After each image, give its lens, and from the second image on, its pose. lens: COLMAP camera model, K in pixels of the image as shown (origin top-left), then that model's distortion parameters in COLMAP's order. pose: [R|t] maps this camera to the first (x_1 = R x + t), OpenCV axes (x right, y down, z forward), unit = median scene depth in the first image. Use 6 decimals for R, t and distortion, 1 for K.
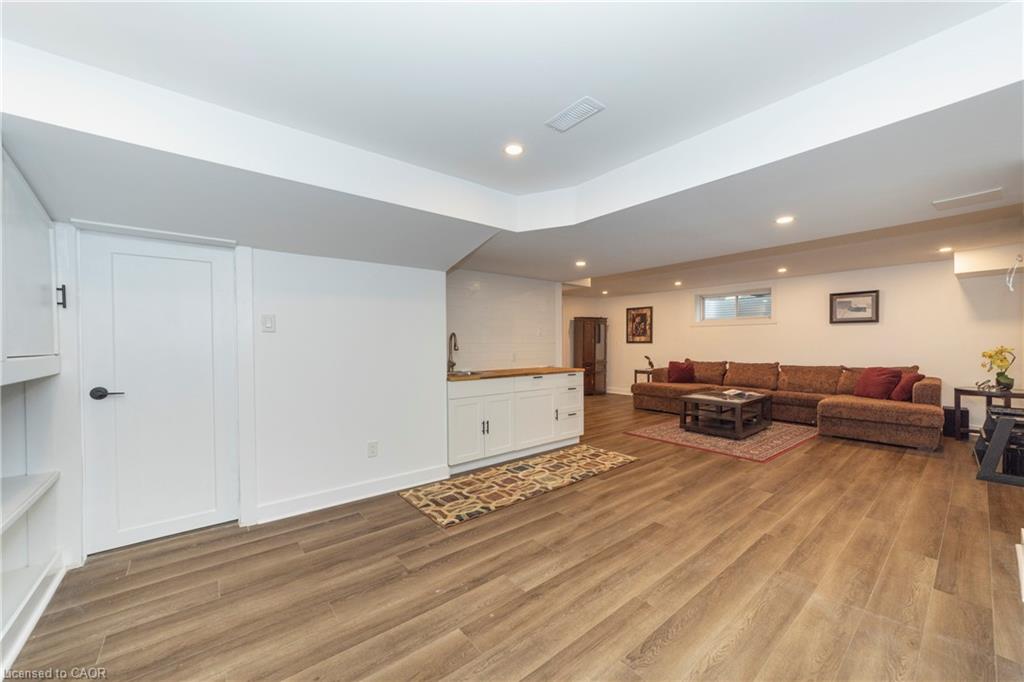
lens RADIAL K [[388.9, 0, 508.0], [0, 388.9, 346.6], [0, 0, 1]] dist [0.002340, 0.002933]
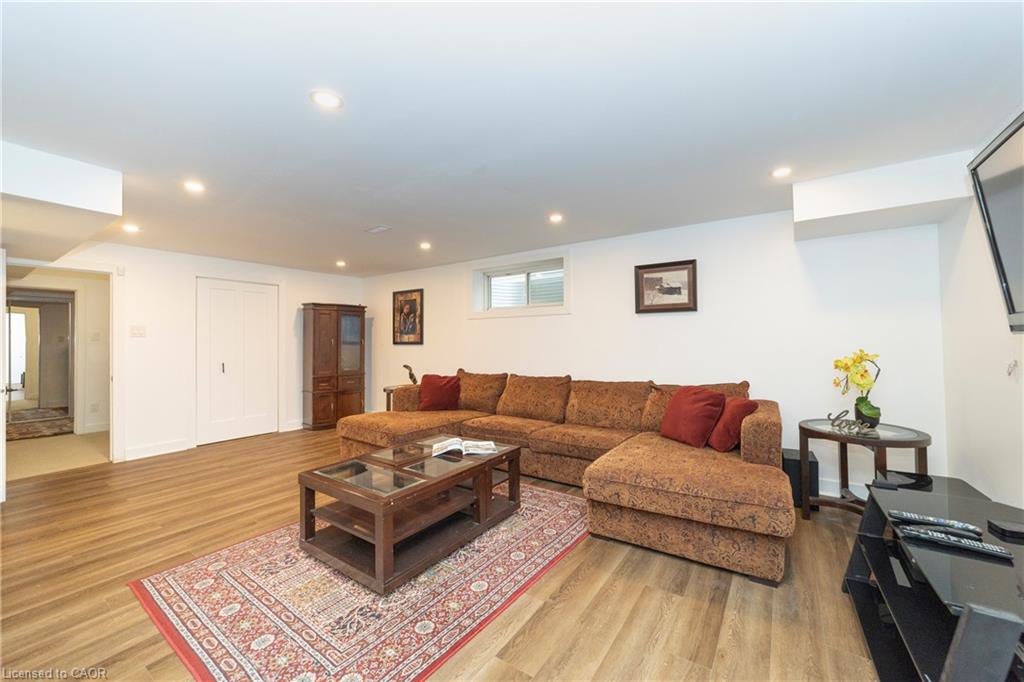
lens RADIAL K [[388.9, 0, 514.8], [0, 388.9, 338.5], [0, 0, 1]] dist [0.002340, 0.002933]
pose [[0.964816, -0.006188, 0.262852, 0.477292], [0.009949, 0.999866, -0.012981, -0.012765], [-0.262736, 0.015140, 0.964749, 0.451430]]
